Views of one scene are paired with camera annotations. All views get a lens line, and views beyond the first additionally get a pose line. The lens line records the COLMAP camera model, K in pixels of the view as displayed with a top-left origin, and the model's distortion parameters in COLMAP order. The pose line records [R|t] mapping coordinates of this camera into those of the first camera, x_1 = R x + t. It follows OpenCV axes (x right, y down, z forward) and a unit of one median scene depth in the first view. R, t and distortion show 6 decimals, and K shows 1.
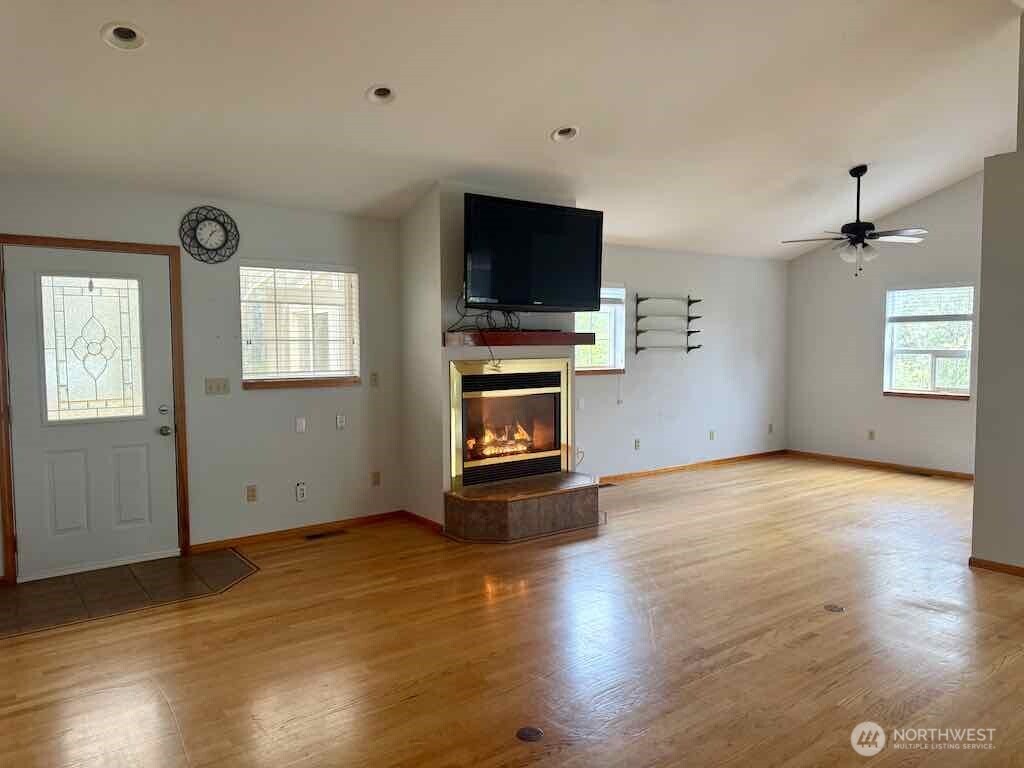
lens RADIAL K [[712.4, 0, 512.0], [0, 712.4, 384.0], [0, 0, 1]] dist [0.002932, -0.047385]
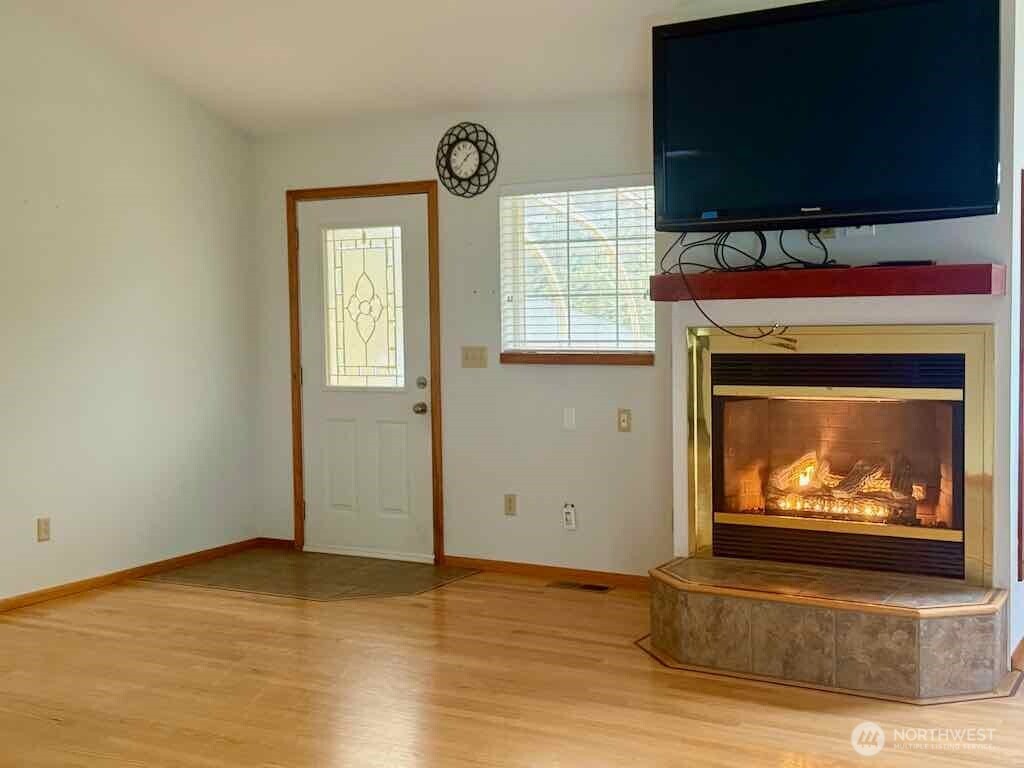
lens RADIAL K [[1181.9, 0, 512.0], [0, 1181.9, 384.0], [0, 0, 1]] dist [0.129693, -0.276190]
pose [[0.383909, 0.053008, -0.921848, 0.795805], [-0.043375, 0.998284, 0.039339, -0.019892], [0.922352, 0.024883, 0.385549, 0.556562]]
